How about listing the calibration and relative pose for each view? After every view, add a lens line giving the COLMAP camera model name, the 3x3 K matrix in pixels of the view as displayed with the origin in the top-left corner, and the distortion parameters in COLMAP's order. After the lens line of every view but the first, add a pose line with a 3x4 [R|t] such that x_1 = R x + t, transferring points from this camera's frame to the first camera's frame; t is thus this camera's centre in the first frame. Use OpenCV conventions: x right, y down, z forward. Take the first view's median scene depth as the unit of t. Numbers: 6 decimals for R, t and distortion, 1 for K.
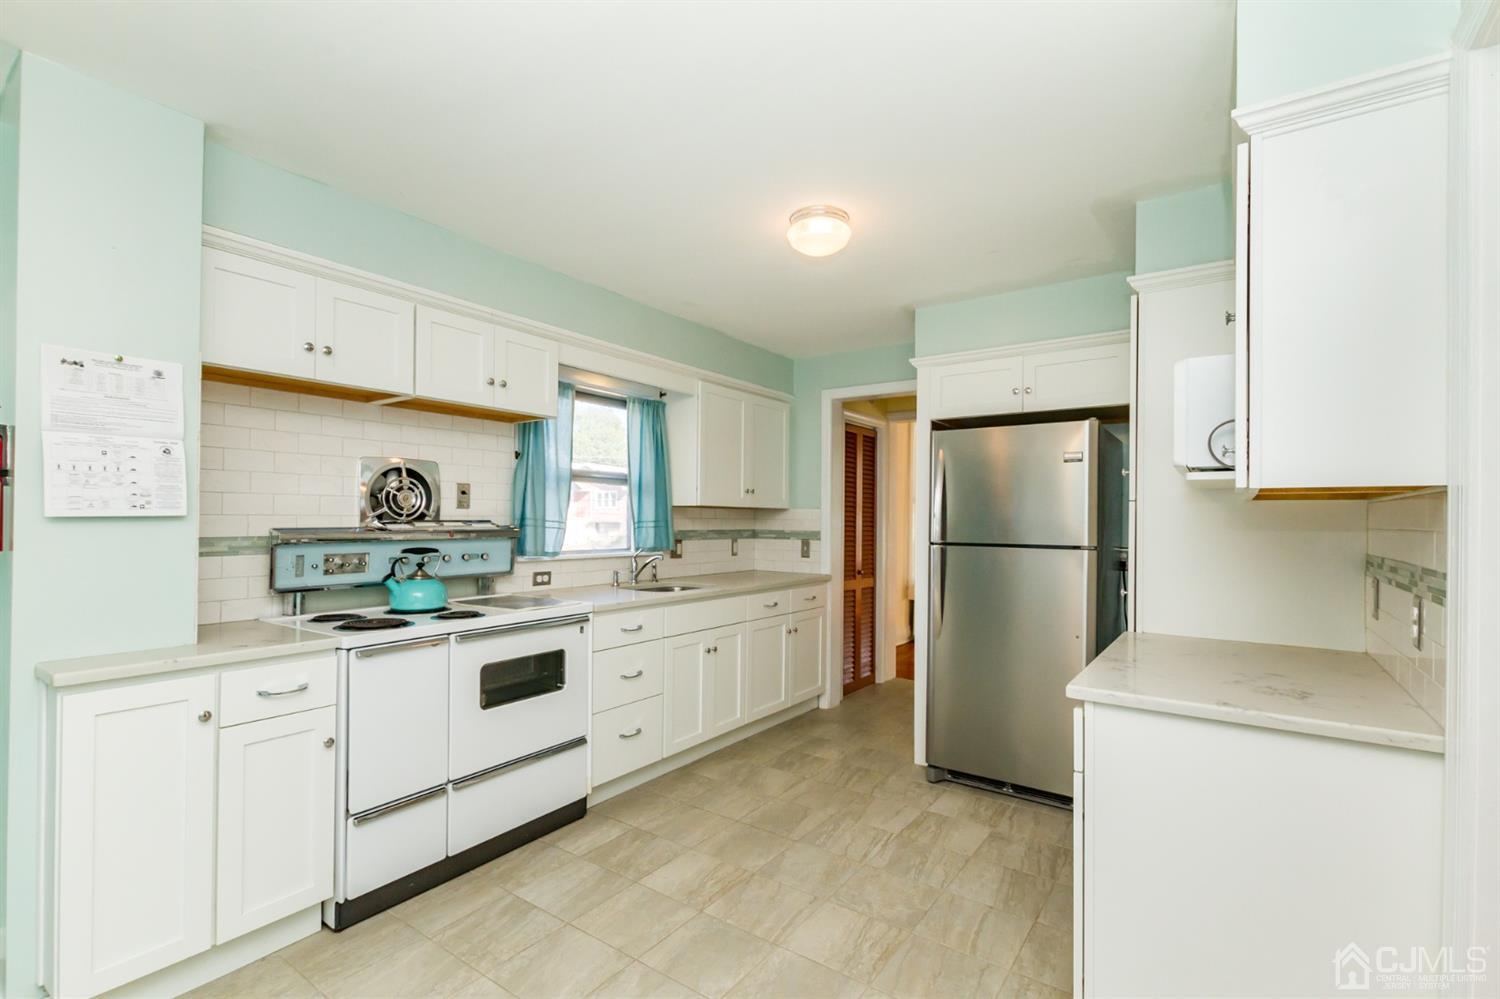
lens RADIAL K [[682.9, 0, 764.7], [0, 682.9, 506.9], [0, 0, 1]] dist [0.010271, -0.001358]
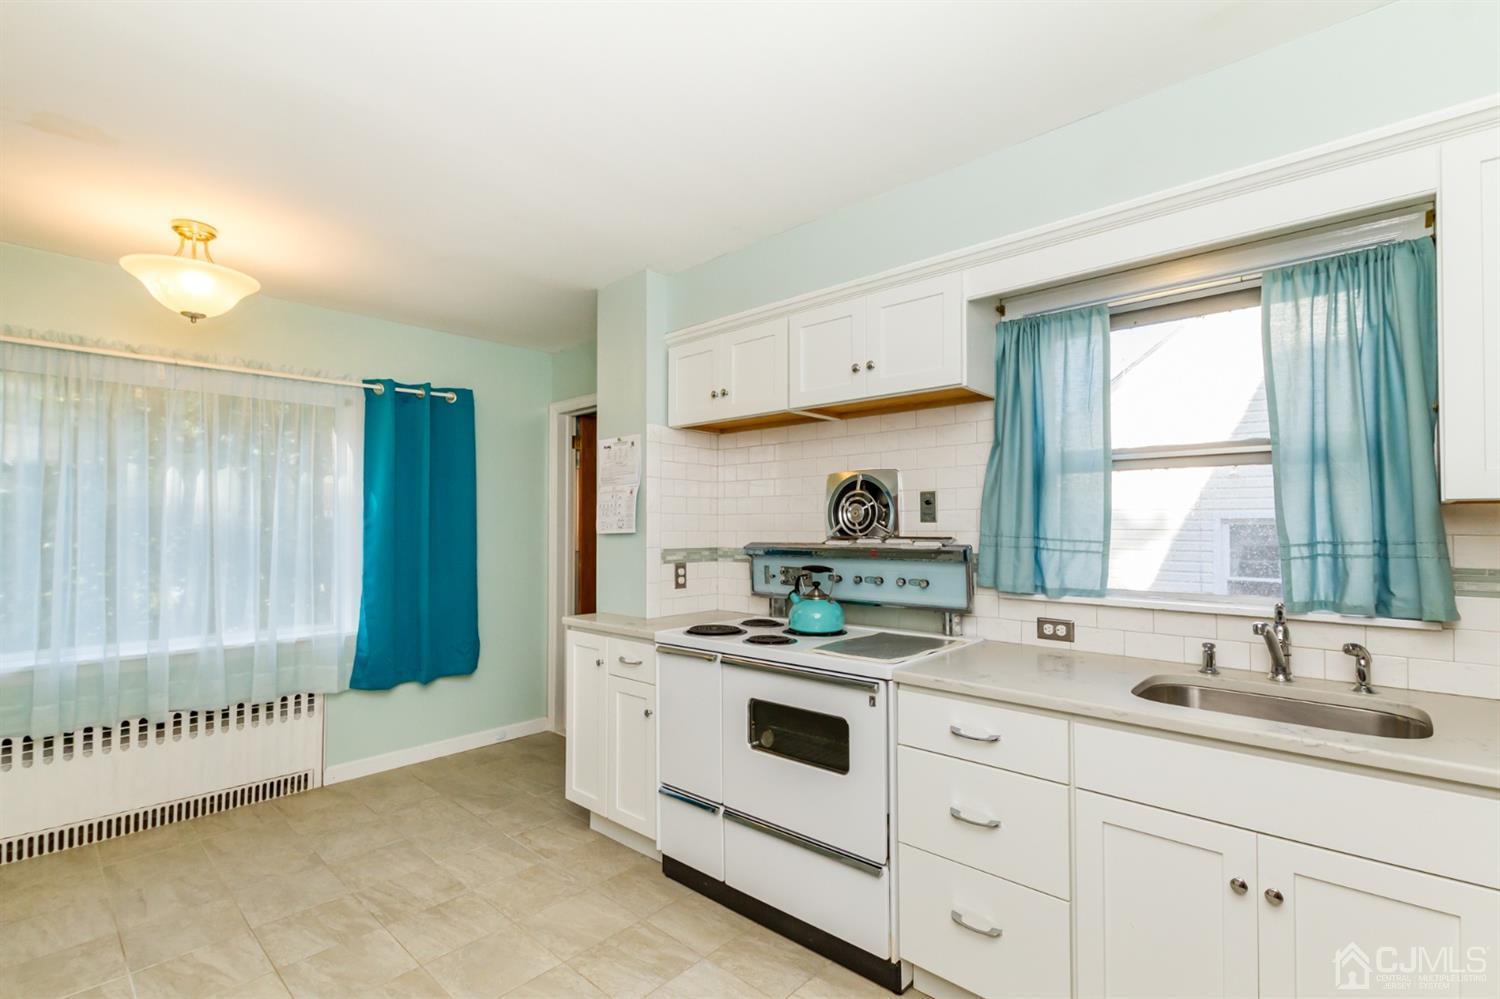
lens RADIAL K [[682.9, 0, 729.6], [0, 682.9, 513.8], [0, 0, 1]] dist [0.010271, -0.001358]
pose [[-0.143820, -0.023662, -0.989321, 0.424457], [0.018837, 0.999468, -0.026643, 0.009924], [0.989425, -0.022468, -0.143297, 0.958696]]
